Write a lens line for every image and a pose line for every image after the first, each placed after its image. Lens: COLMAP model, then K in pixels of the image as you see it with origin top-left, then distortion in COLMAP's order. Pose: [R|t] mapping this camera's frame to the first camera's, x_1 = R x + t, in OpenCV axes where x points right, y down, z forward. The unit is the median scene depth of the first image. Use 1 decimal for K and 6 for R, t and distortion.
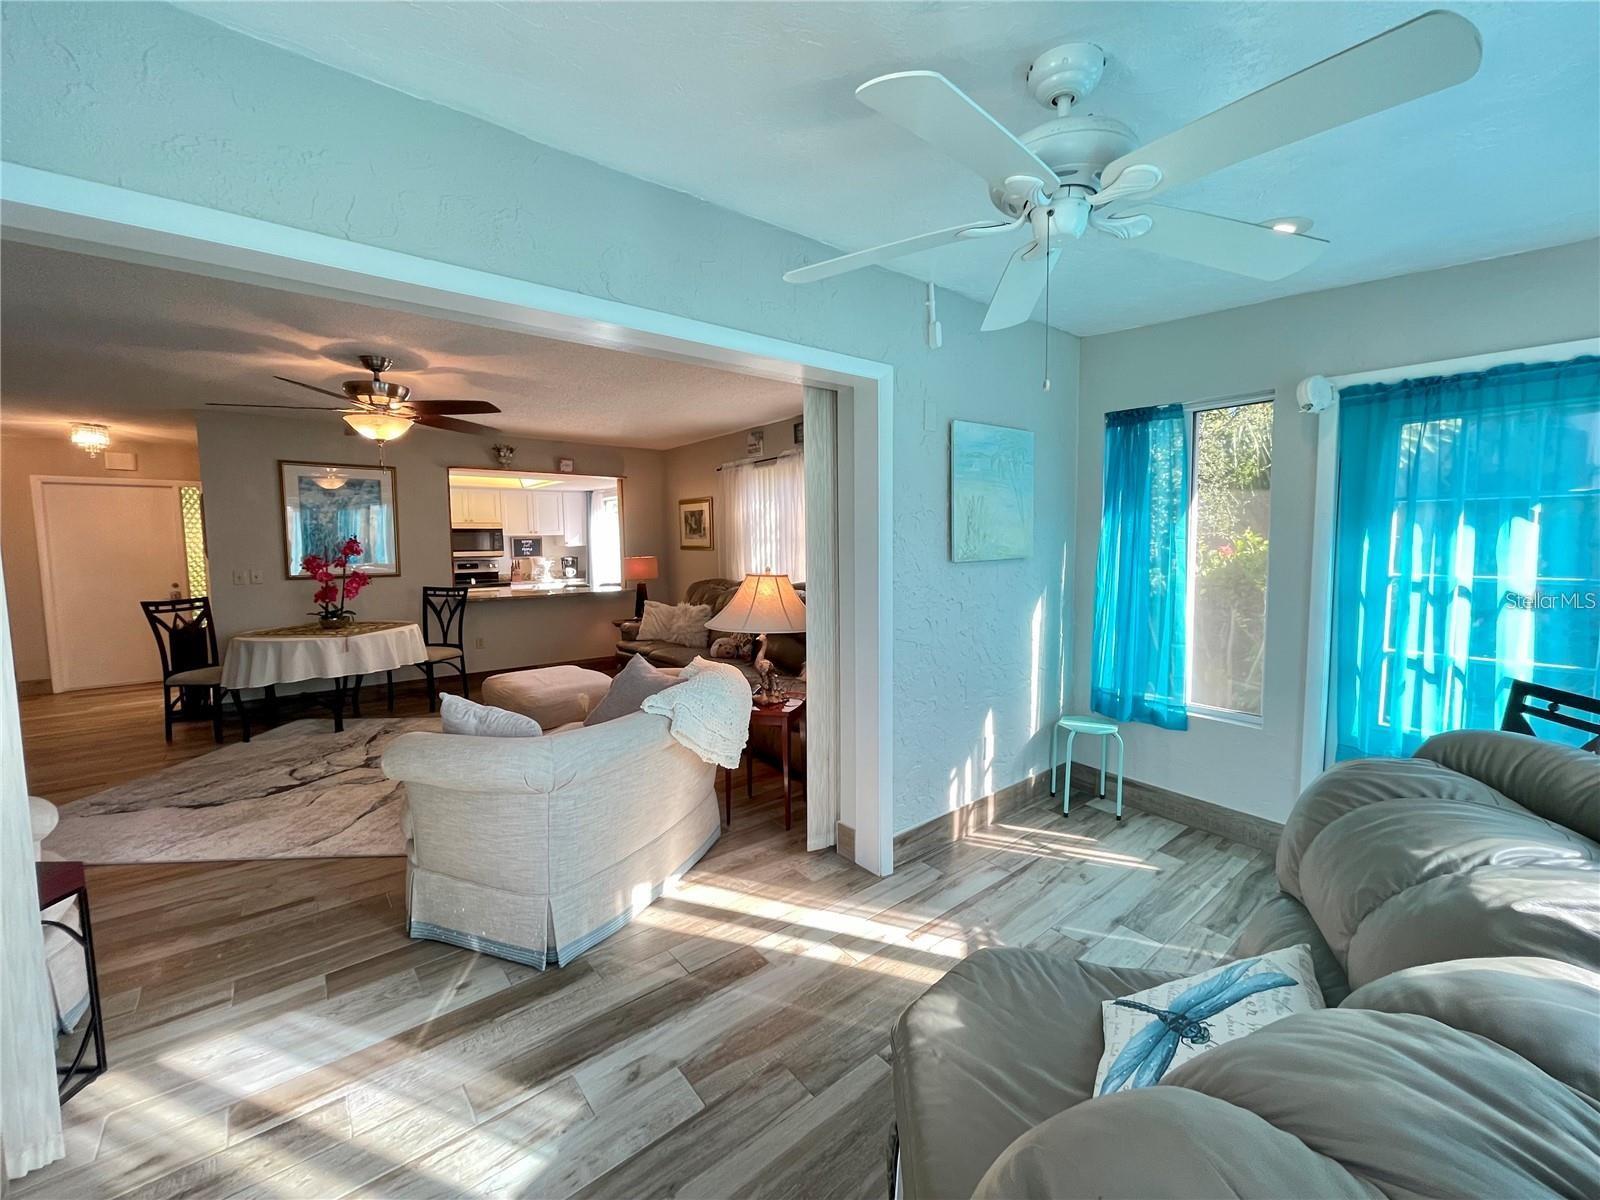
lens RADIAL K [[651.3, 0, 801.8], [0, 651.3, 596.4], [0, 0, 1]] dist [0.004776, 0.000080]
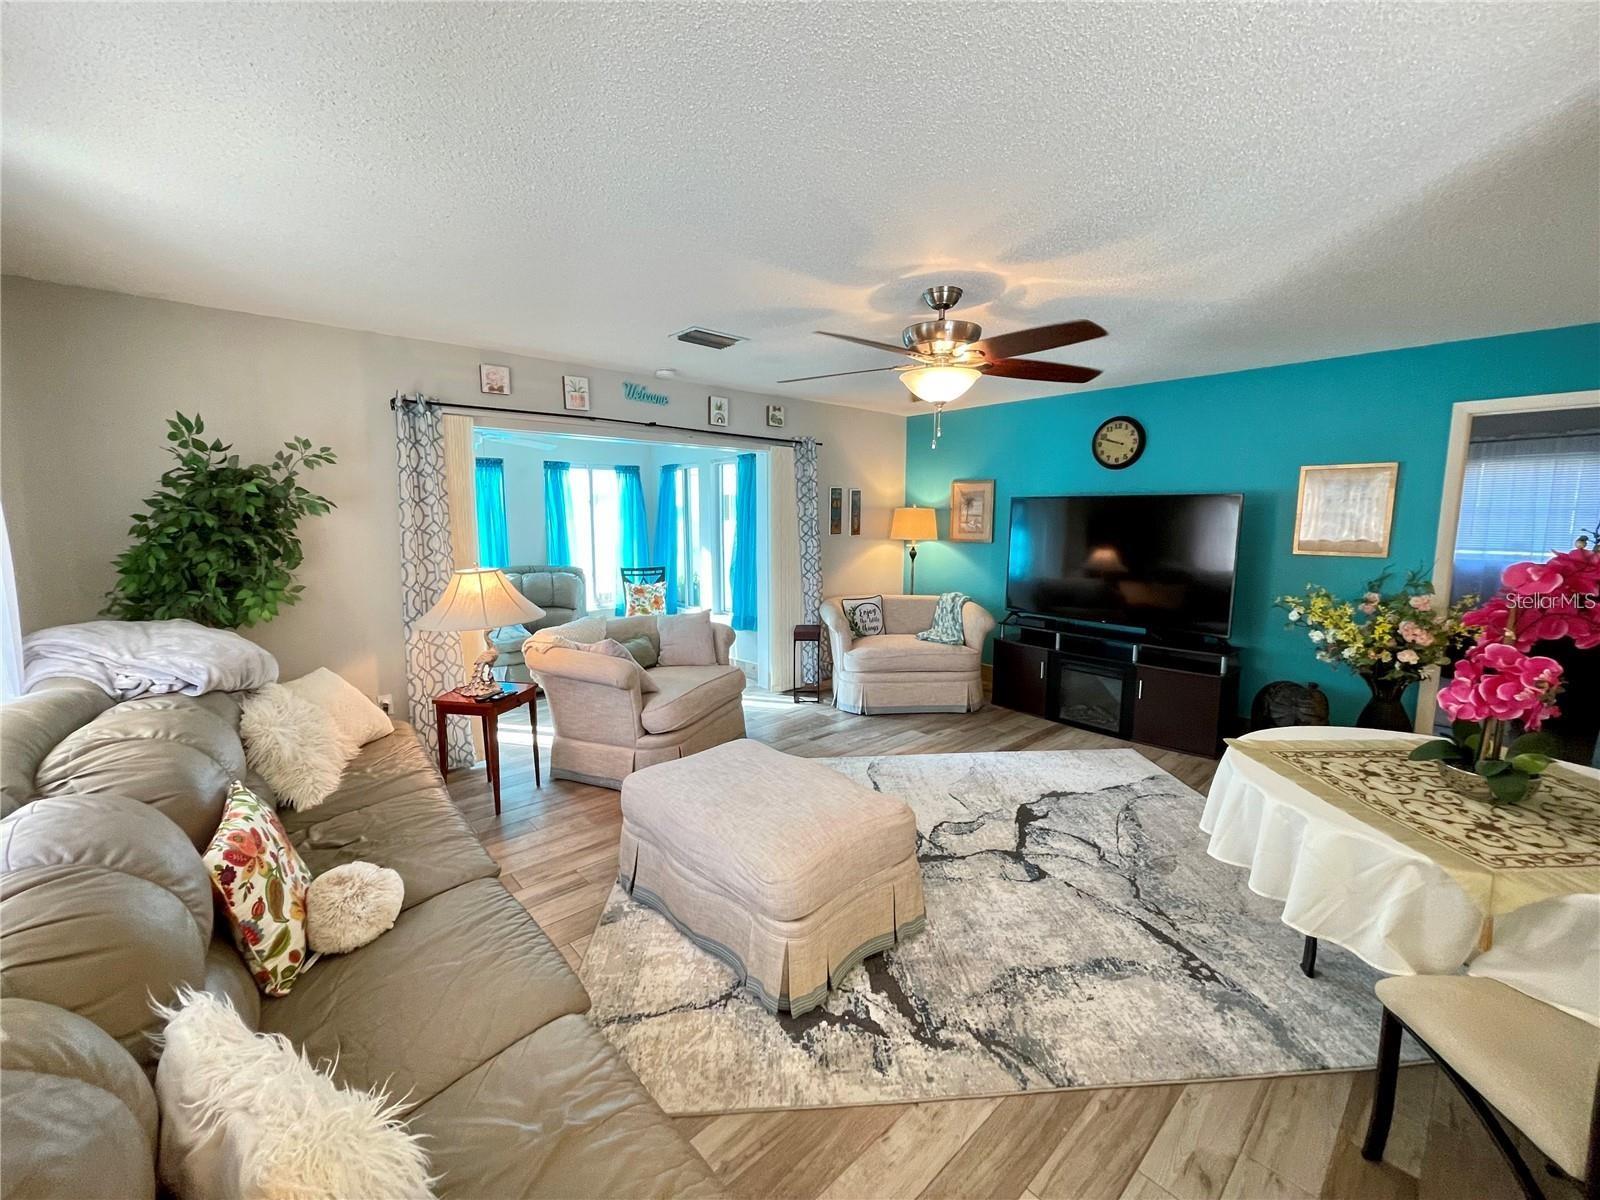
lens RADIAL K [[651.3, 0, 798.9], [0, 651.3, 591.1], [0, 0, 1]] dist [0.004776, 0.000080]
pose [[-0.998766, 0.015328, -0.047243, -0.596223], [0.005167, 0.978094, 0.208101, -0.261572], [0.049398, 0.207600, -0.976966, 2.423591]]
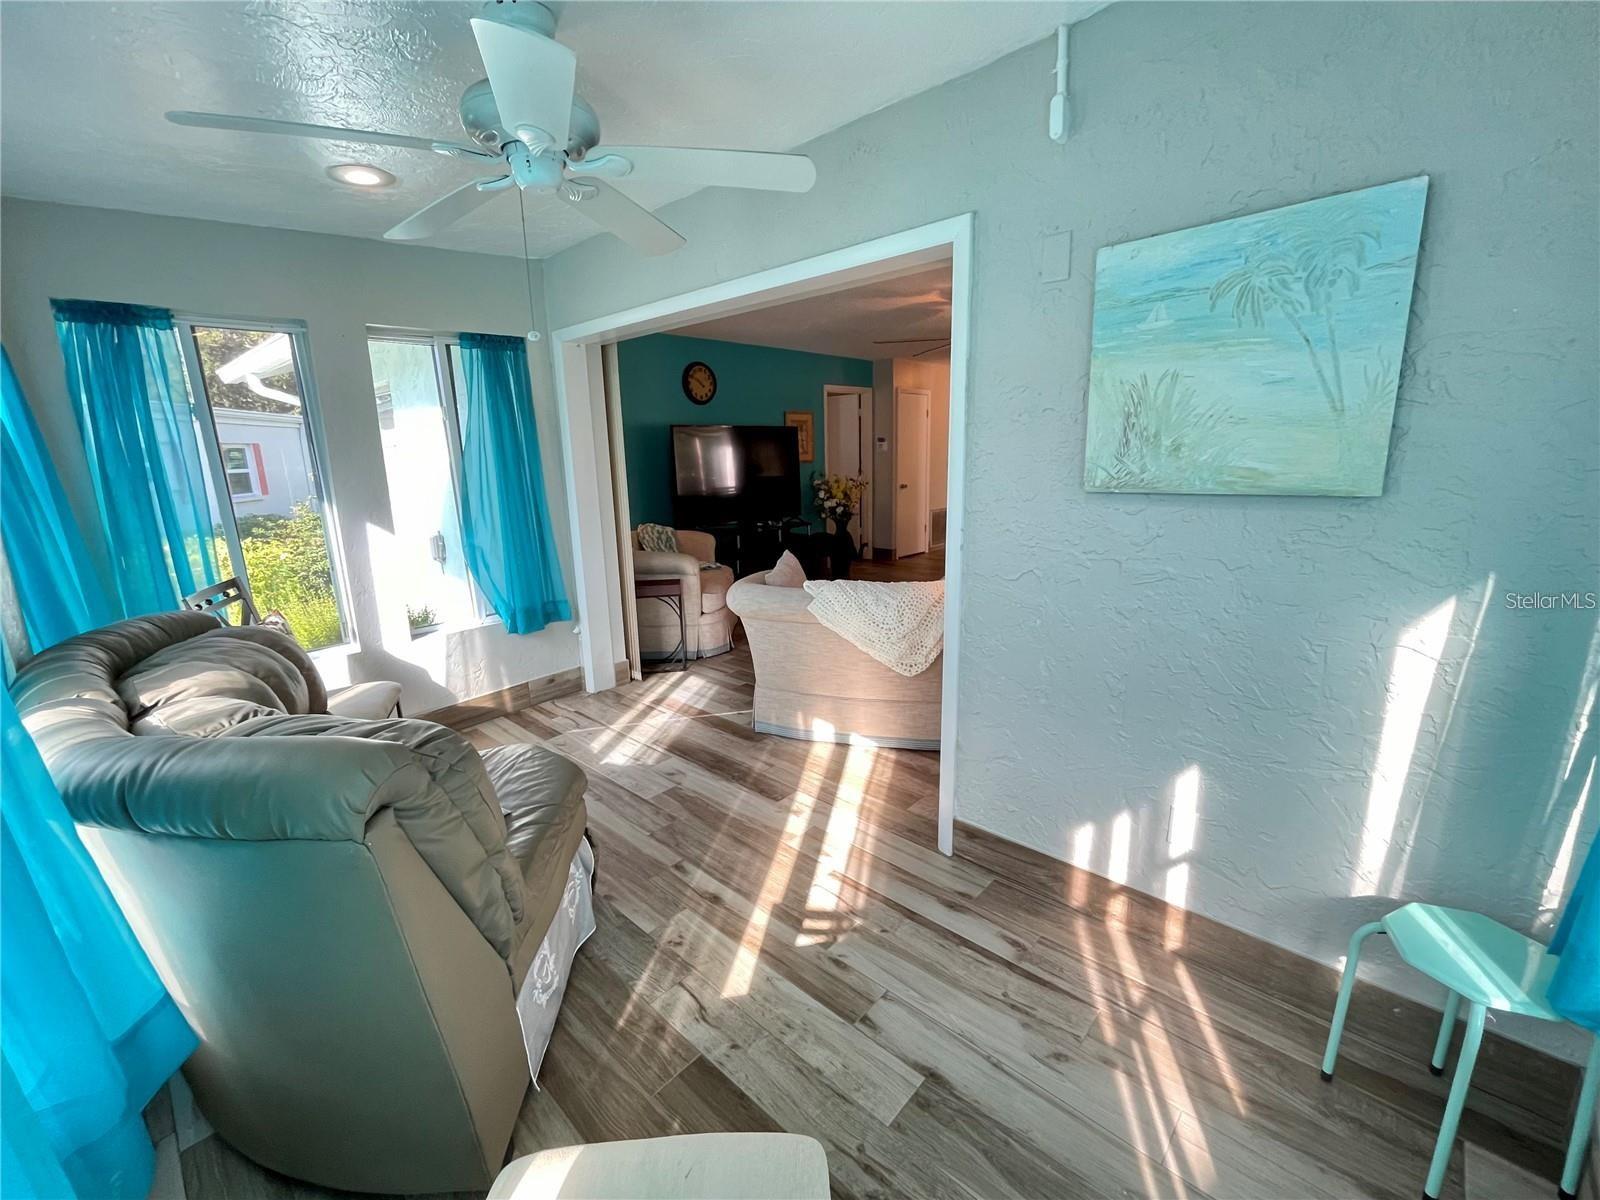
lens RADIAL K [[651.3, 0, 808.0], [0, 651.3, 594.7], [0, 0, 1]] dist [0.004776, 0.000080]
pose [[0.153663, 0.217023, -0.963996, 0.842822], [-0.072284, 0.975438, 0.208076, -0.068334], [0.985476, 0.037708, 0.165576, 0.657780]]
